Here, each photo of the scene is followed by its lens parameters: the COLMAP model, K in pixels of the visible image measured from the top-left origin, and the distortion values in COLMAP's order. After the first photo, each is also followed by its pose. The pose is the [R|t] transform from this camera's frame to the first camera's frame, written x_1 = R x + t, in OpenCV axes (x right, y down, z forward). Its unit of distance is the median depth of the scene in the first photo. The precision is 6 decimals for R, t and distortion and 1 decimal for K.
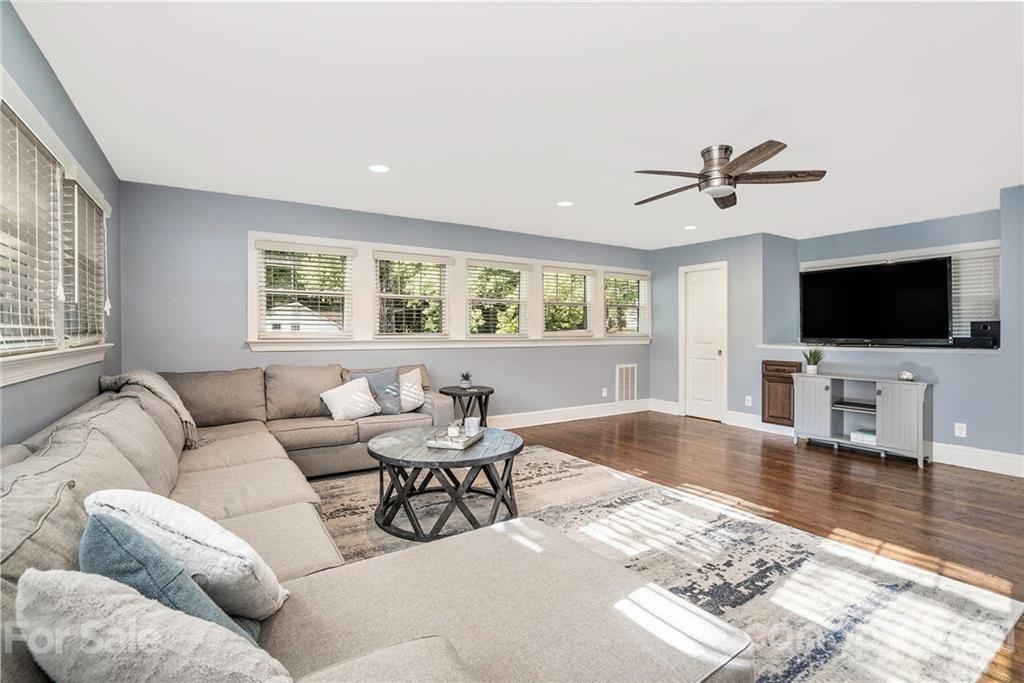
lens RADIAL K [[485.7, 0, 512.0], [0, 485.7, 341.5], [0, 0, 1]] dist [0.026642, 0.000098]
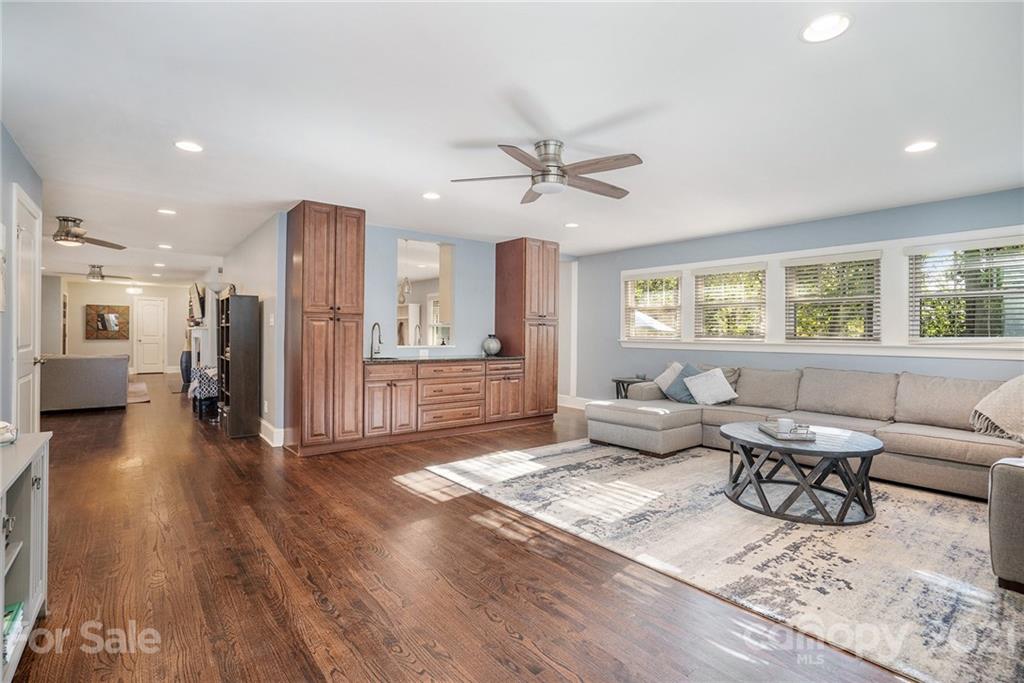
lens RADIAL K [[479.6, 0, 507.0], [0, 479.6, 337.1], [0, 0, 1]] dist [-0.053469, 0.018306]
pose [[-0.995853, -0.016015, -0.089552, 0.560952], [-0.017671, 0.999687, 0.017733, -0.016856], [0.089240, 0.019242, -0.995824, 1.839555]]
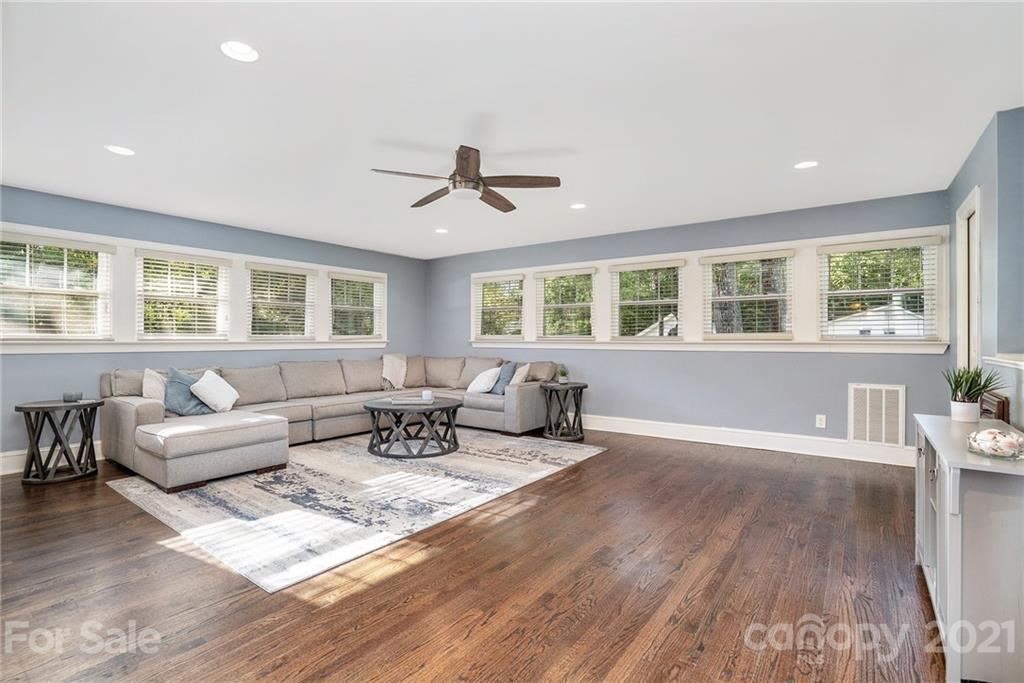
lens RADIAL K [[471.4, 0, 506.4], [0, 471.4, 335.5], [0, 0, 1]] dist [-0.050604, 0.015860]
pose [[0.316995, -0.008732, -0.948387, 1.331326], [-0.017158, 0.999741, -0.014940, 0.001783], [0.948272, 0.021008, 0.316764, 0.733497]]
